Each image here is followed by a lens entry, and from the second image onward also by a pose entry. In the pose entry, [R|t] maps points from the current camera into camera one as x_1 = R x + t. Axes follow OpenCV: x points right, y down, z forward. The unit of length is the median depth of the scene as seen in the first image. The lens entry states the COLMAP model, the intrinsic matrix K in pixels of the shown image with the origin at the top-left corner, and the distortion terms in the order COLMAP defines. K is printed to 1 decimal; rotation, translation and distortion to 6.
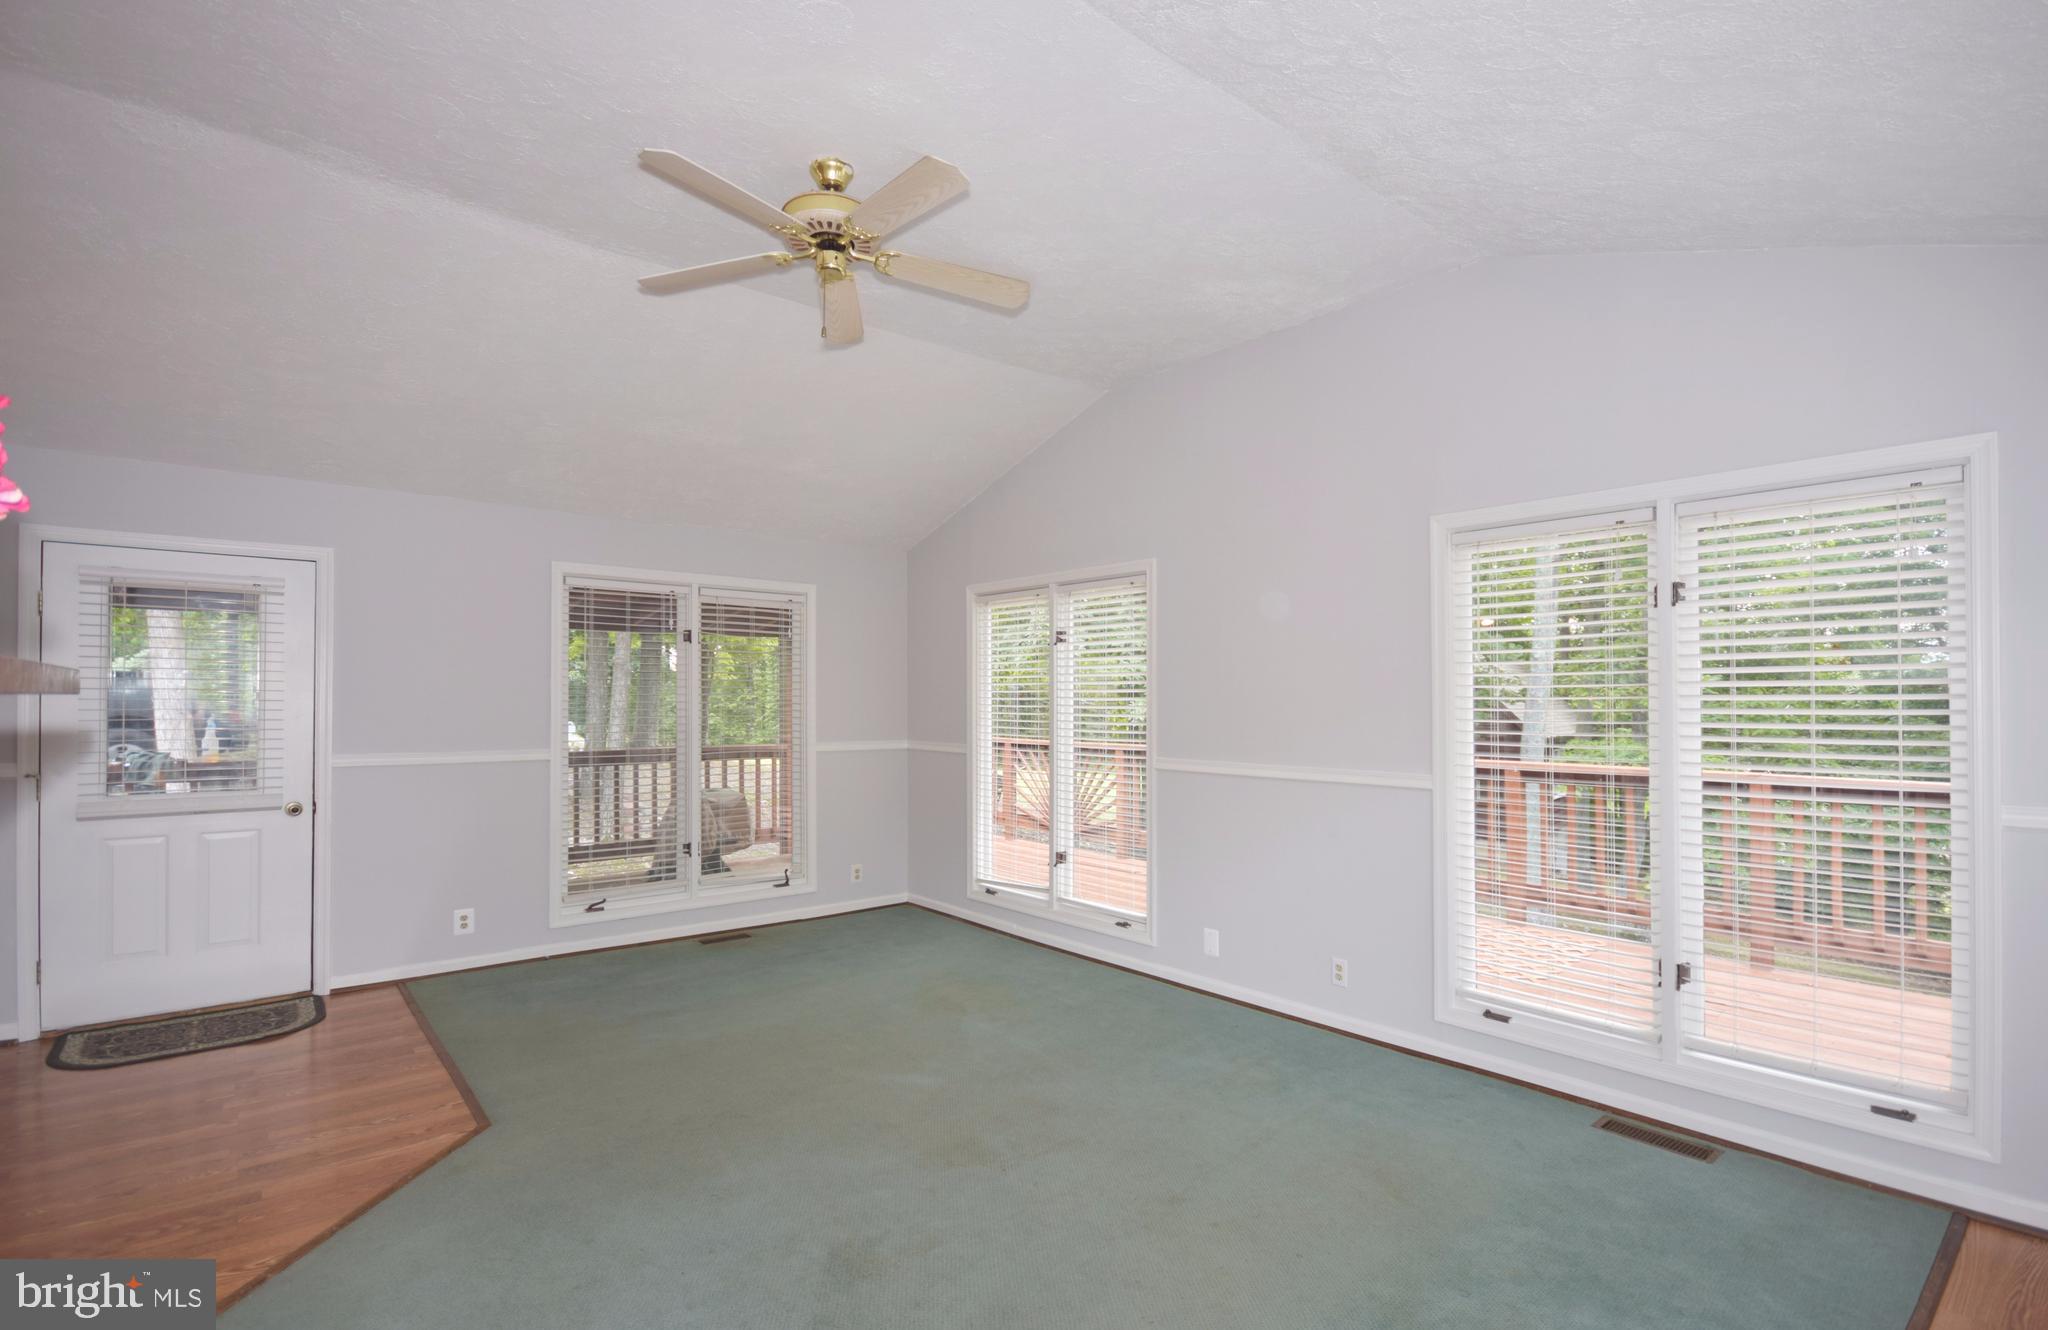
lens RADIAL K [[970.2, 0, 998.4], [0, 970.2, 697.3], [0, 0, 1]] dist [0.007690, -0.001342]
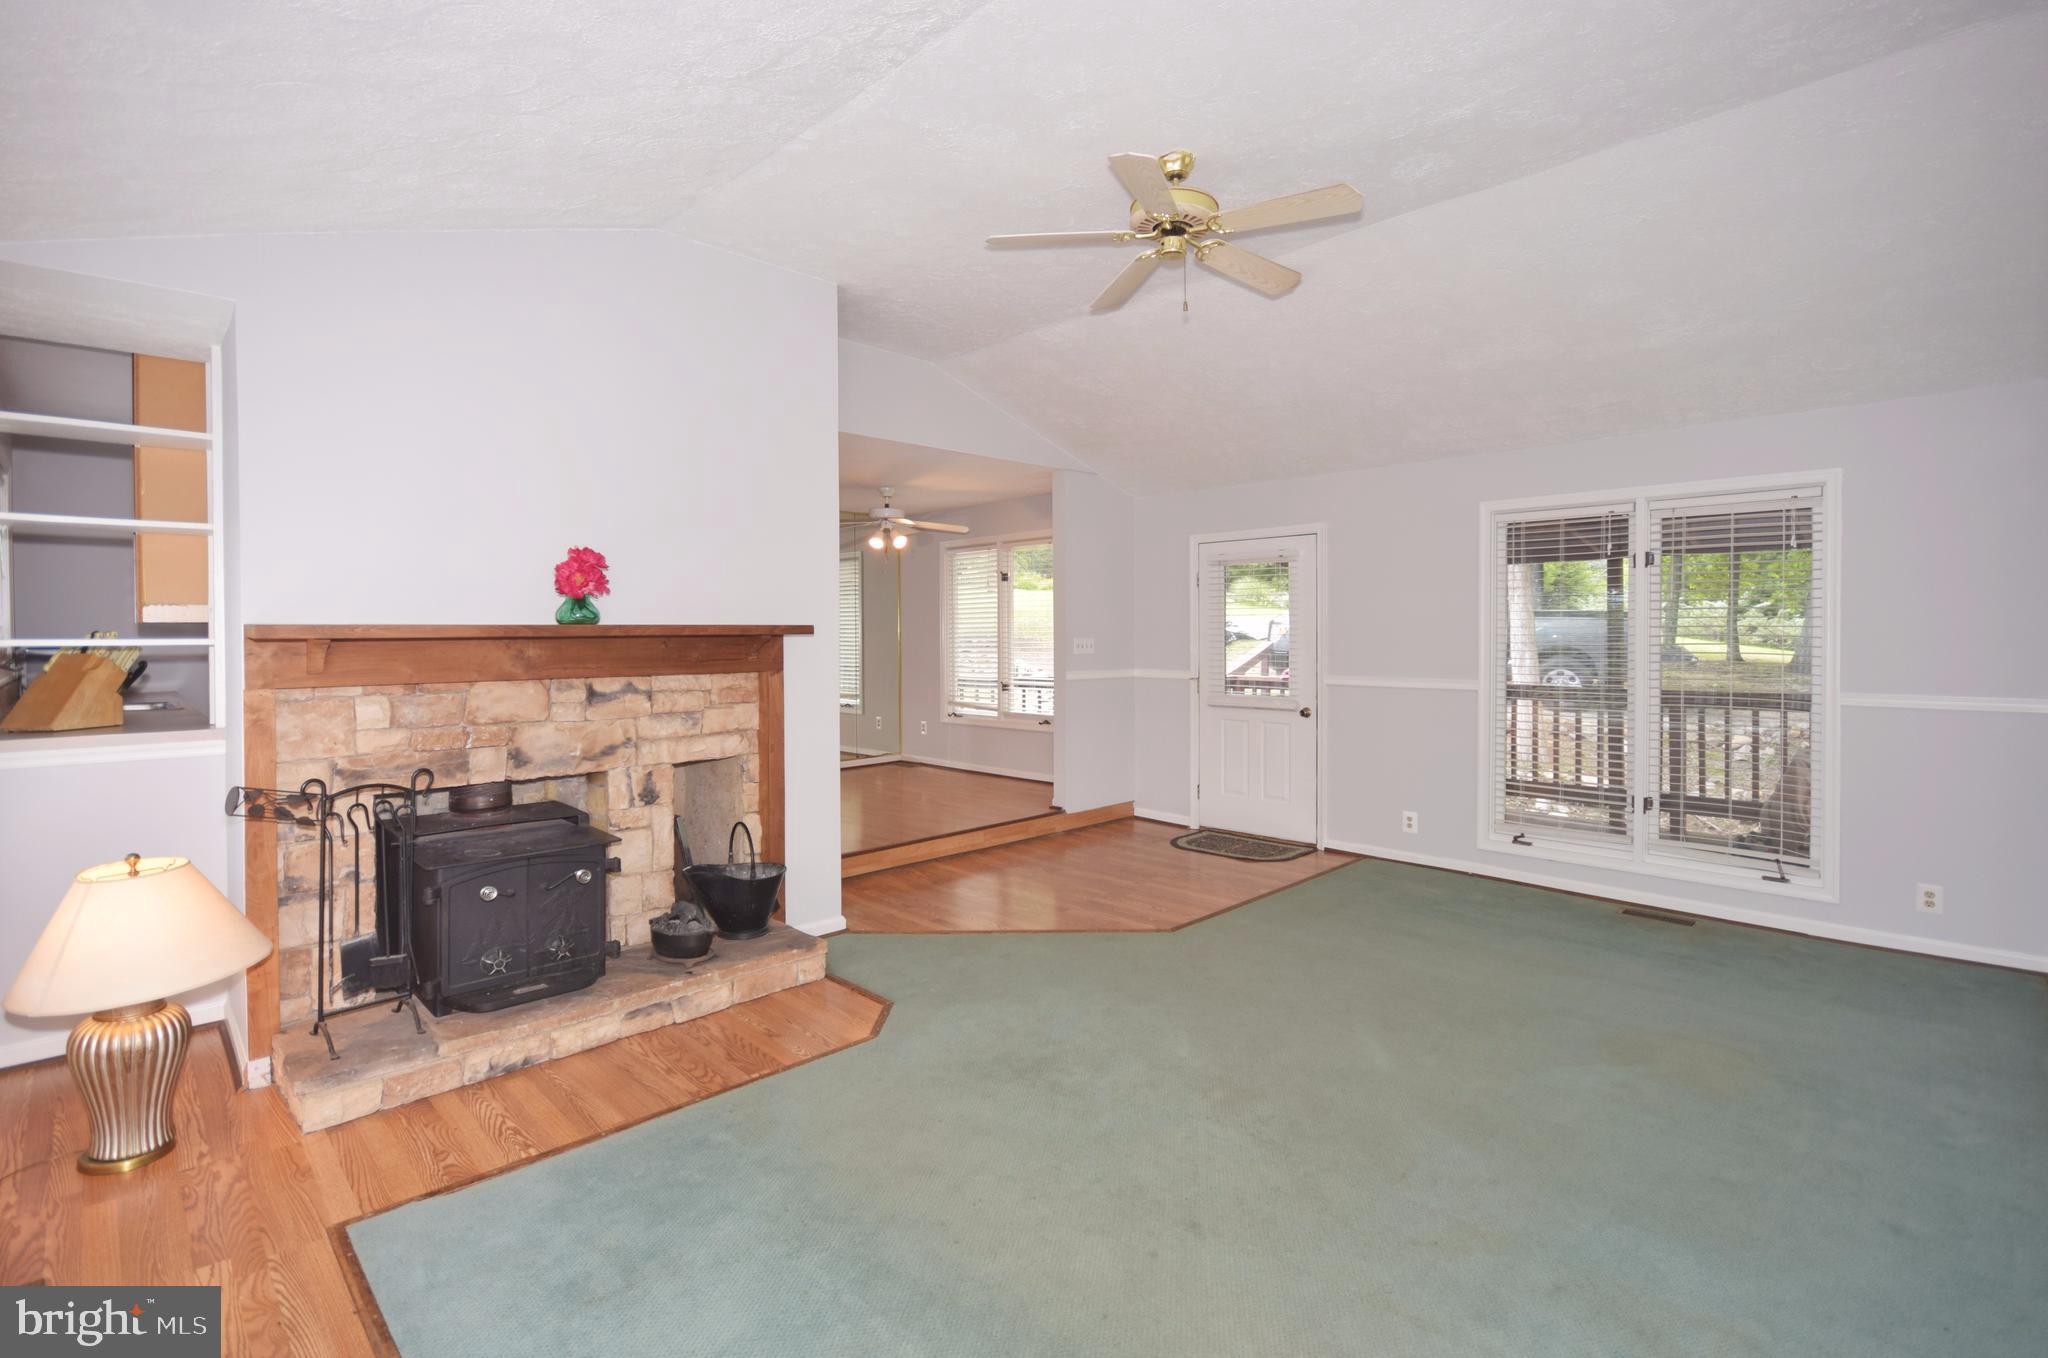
lens RADIAL K [[916.0, 0, 996.3], [0, 916.0, 652.2], [0, 0, 1]] dist [0.002008, 0.000368]
pose [[0.092674, 0.017062, -0.995550, 0.470398], [0.004040, 0.999838, 0.017512, 0.002881], [0.995688, -0.005645, 0.092590, 0.373084]]
